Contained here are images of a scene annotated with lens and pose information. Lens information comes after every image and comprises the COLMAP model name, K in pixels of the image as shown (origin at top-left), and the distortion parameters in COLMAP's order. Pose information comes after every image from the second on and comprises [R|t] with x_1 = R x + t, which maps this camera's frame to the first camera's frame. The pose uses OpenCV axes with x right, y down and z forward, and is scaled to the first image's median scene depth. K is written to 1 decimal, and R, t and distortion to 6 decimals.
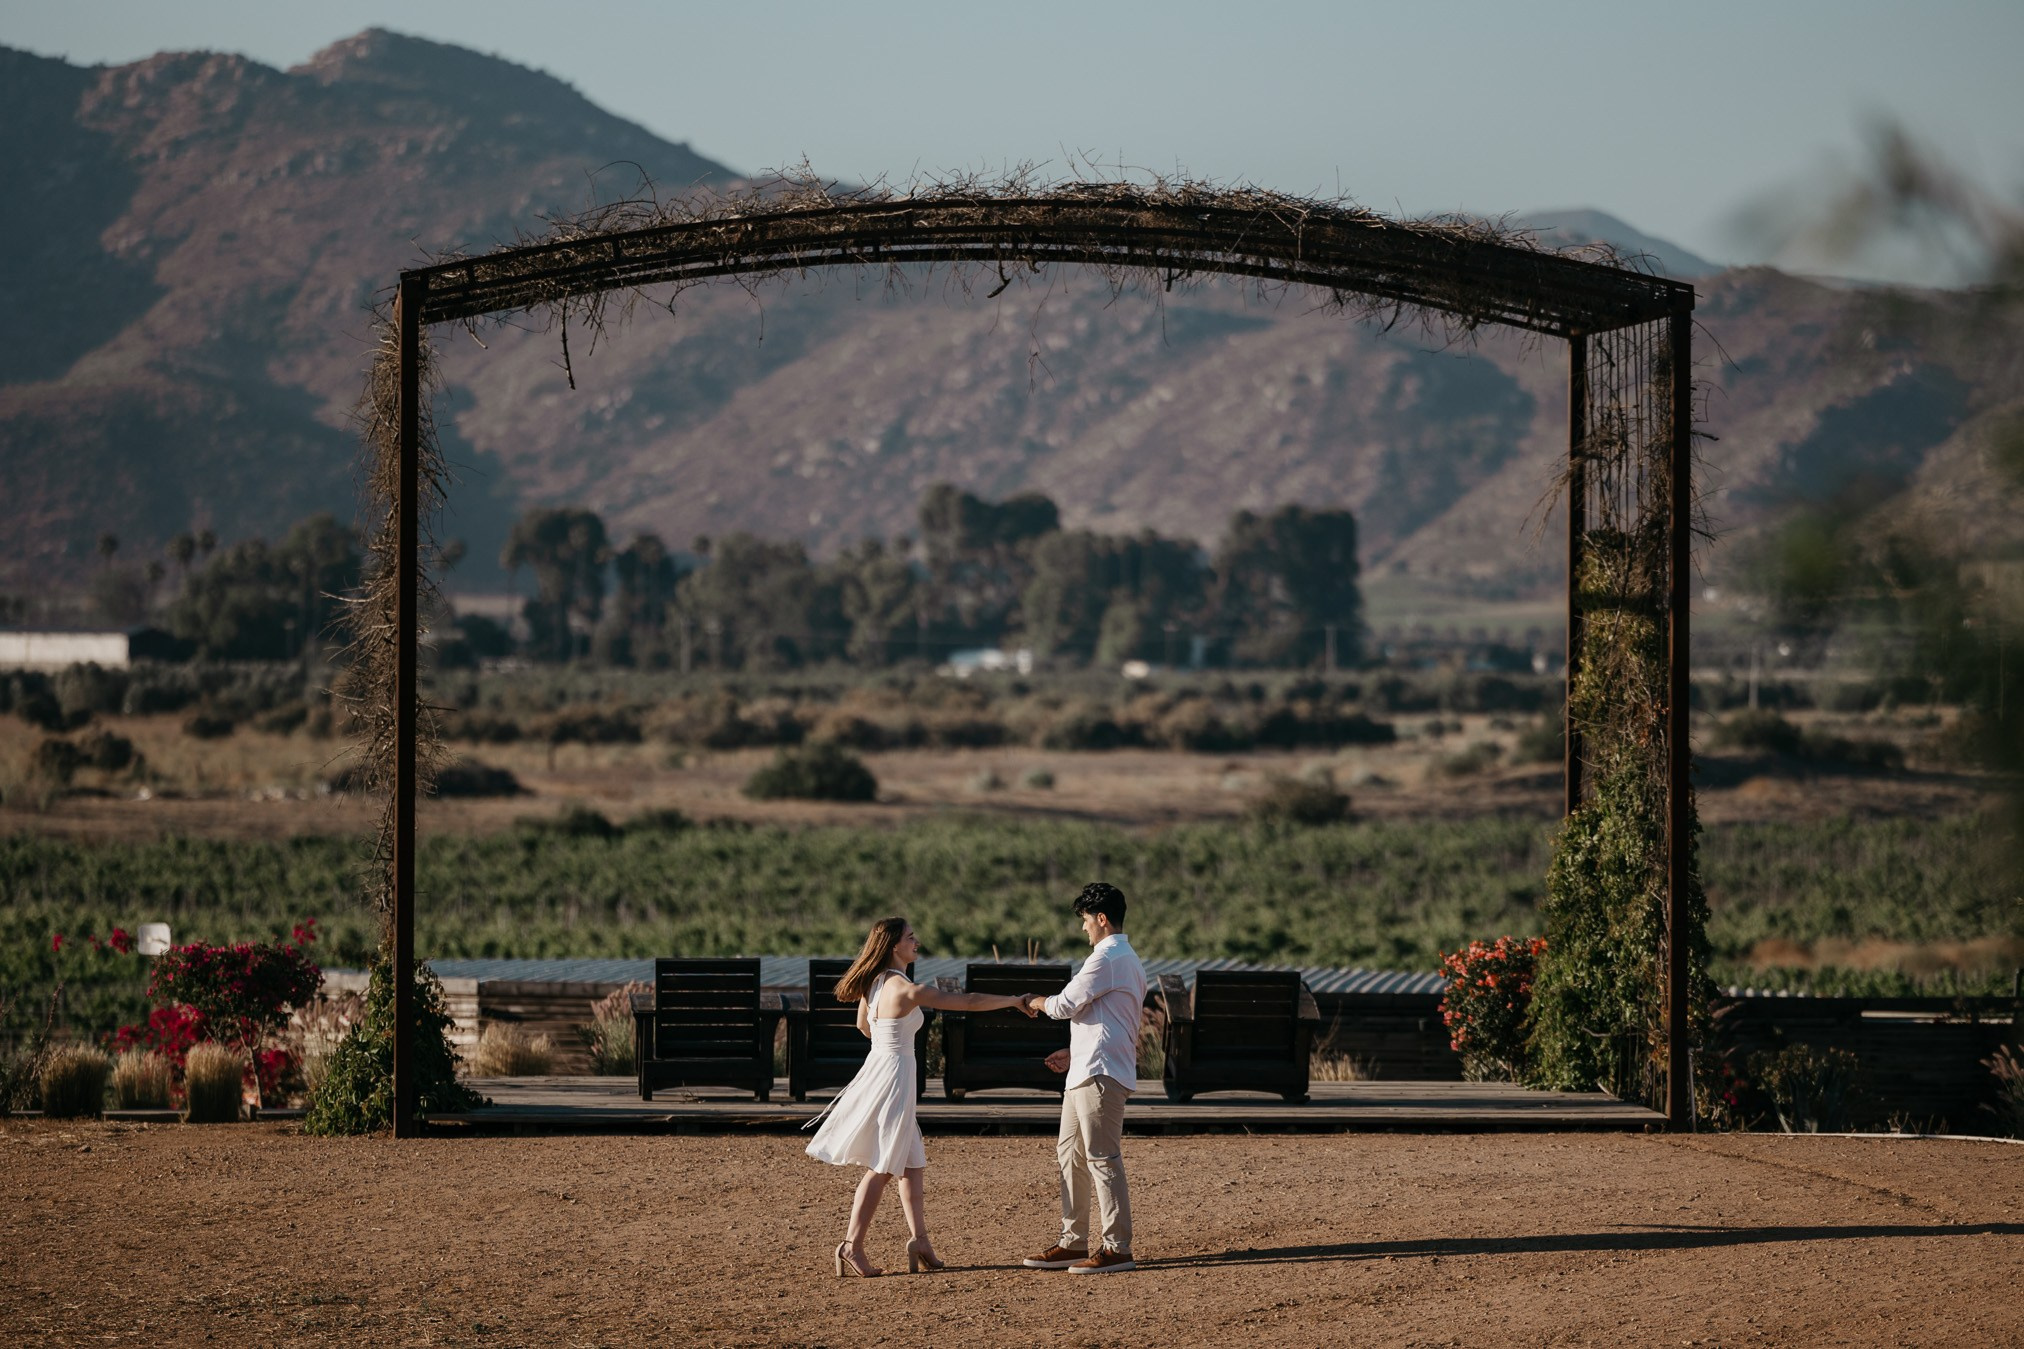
lens RADIAL K [[11226.1, 0, 1012.0], [0, 11226.1, 674.5], [0, 0, 1]] dist [-0.175562, 4.551028]
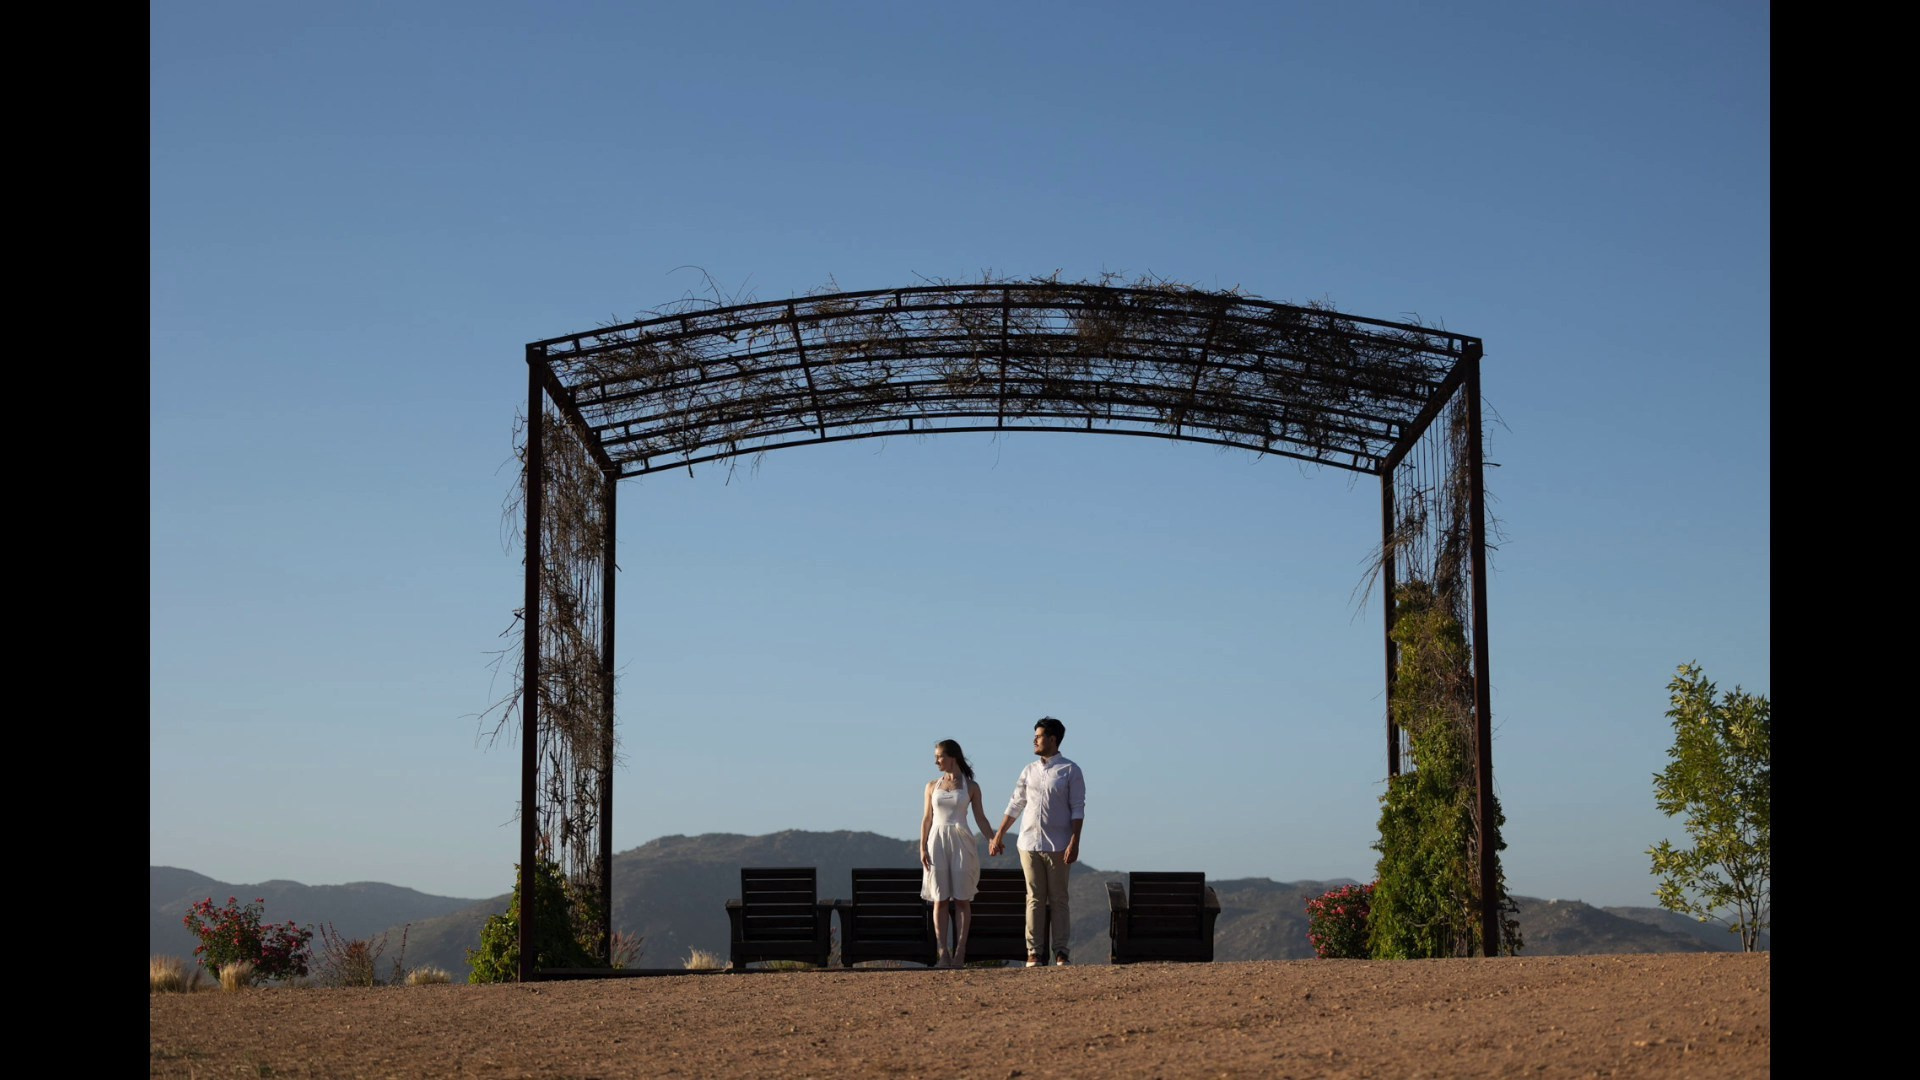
lens RADIAL K [[3266.5, 0, 935.0], [0, 3266.5, 538.8], [0, 0, 1]] dist [0.048241, 0.211034]
pose [[0.997215, -0.021184, -0.071512, 0.021834], [0.010563, 0.989265, -0.145748, 0.043445], [0.073832, 0.144586, 0.986734, 0.581455]]
